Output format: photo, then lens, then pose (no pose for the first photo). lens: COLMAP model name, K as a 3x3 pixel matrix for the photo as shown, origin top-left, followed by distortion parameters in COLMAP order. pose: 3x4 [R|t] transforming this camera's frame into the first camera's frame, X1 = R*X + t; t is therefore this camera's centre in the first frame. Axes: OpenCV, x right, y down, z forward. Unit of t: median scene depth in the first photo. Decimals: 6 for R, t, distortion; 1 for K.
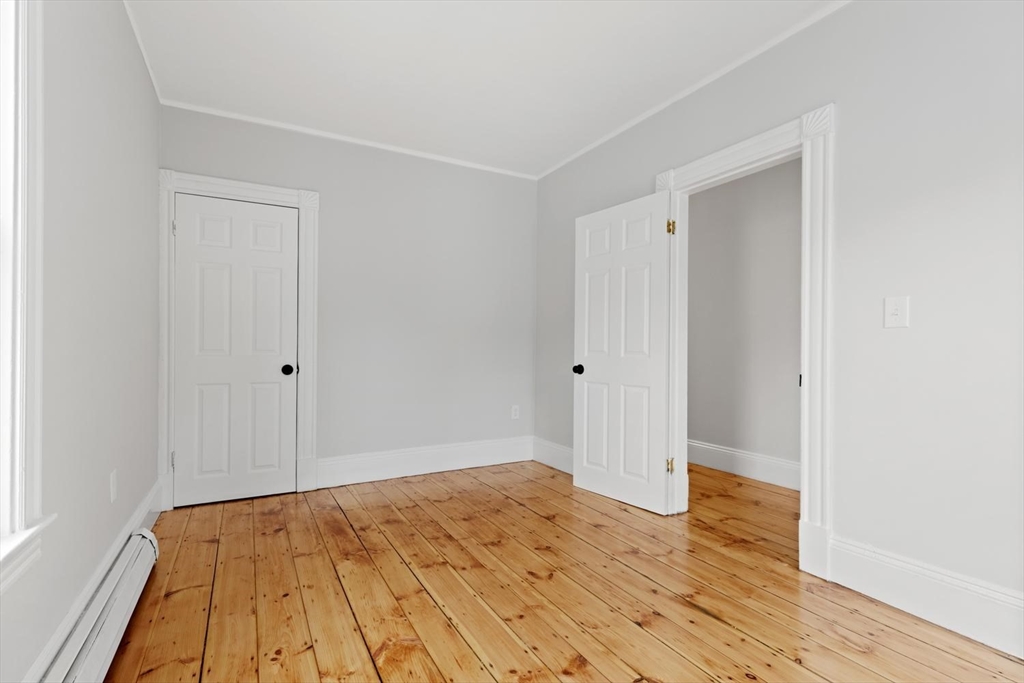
lens RADIAL K [[466.8, 0, 511.8], [0, 466.8, 346.6], [0, 0, 1]] dist [0.008837, -0.000808]
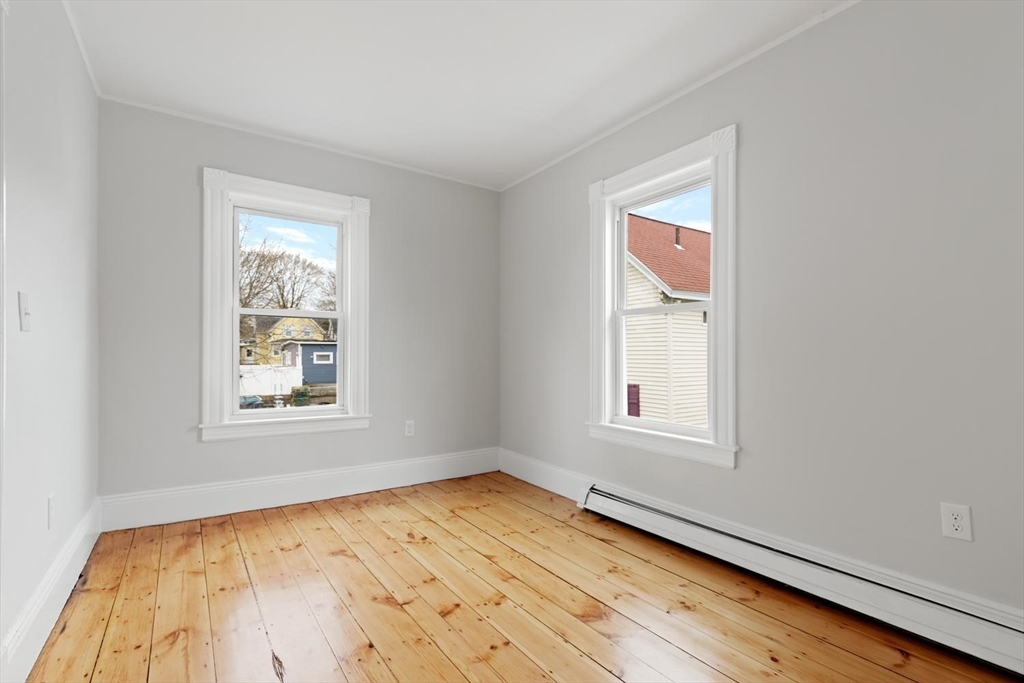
lens RADIAL K [[466.8, 0, 516.6], [0, 466.8, 351.1], [0, 0, 1]] dist [0.008837, -0.000808]
pose [[-0.996569, -0.011292, -0.081987, 0.056252], [-0.010051, 0.999829, -0.015536, -0.002941], [0.082149, -0.014658, -0.996512, 1.974356]]
